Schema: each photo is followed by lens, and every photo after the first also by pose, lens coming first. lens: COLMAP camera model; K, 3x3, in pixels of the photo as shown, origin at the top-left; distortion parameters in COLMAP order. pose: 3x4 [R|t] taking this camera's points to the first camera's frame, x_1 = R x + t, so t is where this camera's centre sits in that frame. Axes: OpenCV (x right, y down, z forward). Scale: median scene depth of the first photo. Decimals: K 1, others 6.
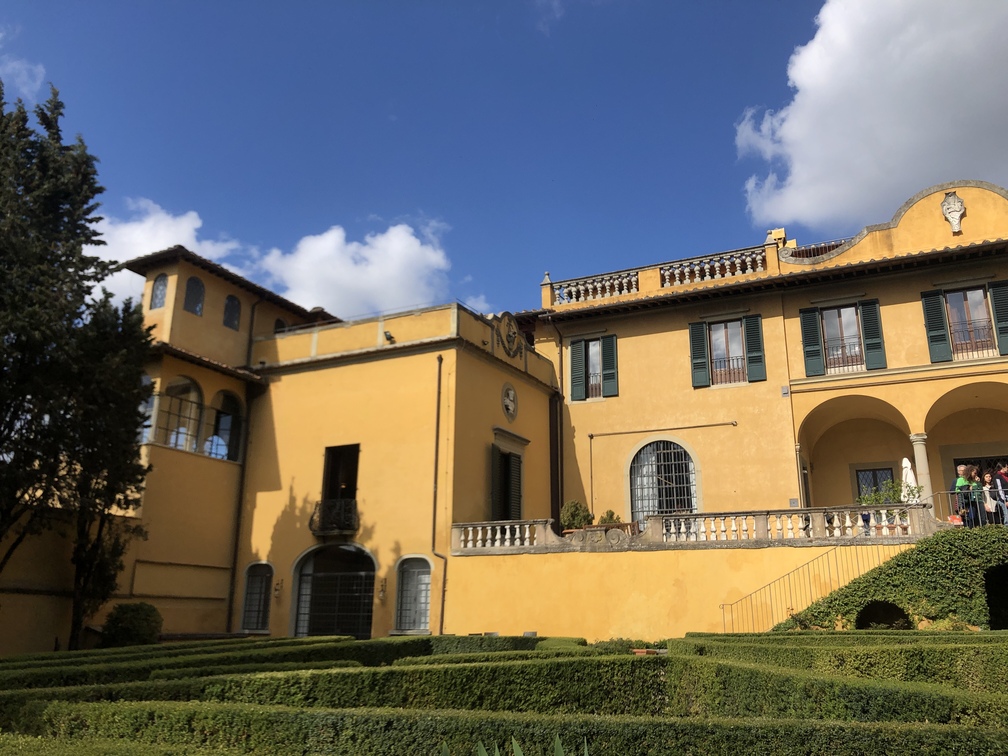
lens RADIAL K [[819.7, 0, 504.0], [0, 819.7, 378.0], [0, 0, 1]] dist [0.026935, -0.040366]
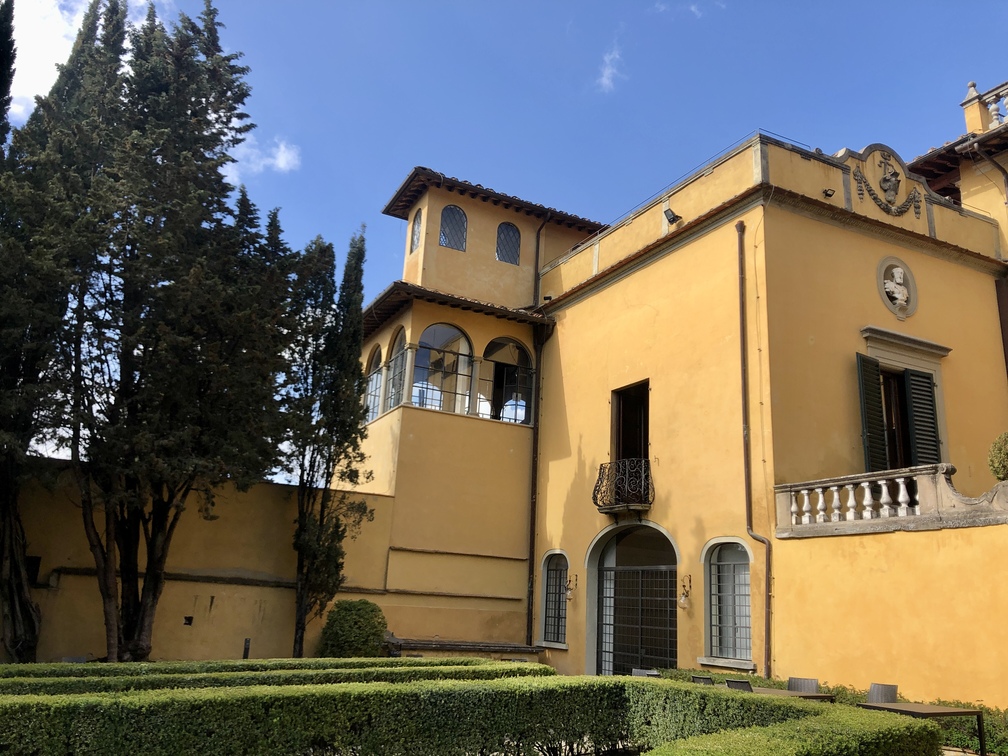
lens RADIAL K [[819.7, 0, 504.0], [0, 819.7, 378.0], [0, 0, 1]] dist [0.026935, -0.040366]
pose [[0.811986, -0.122733, -0.570628, 0.118899], [0.119428, 0.991894, -0.043398, 0.095786], [0.571329, -0.032910, 0.820061, 0.372628]]
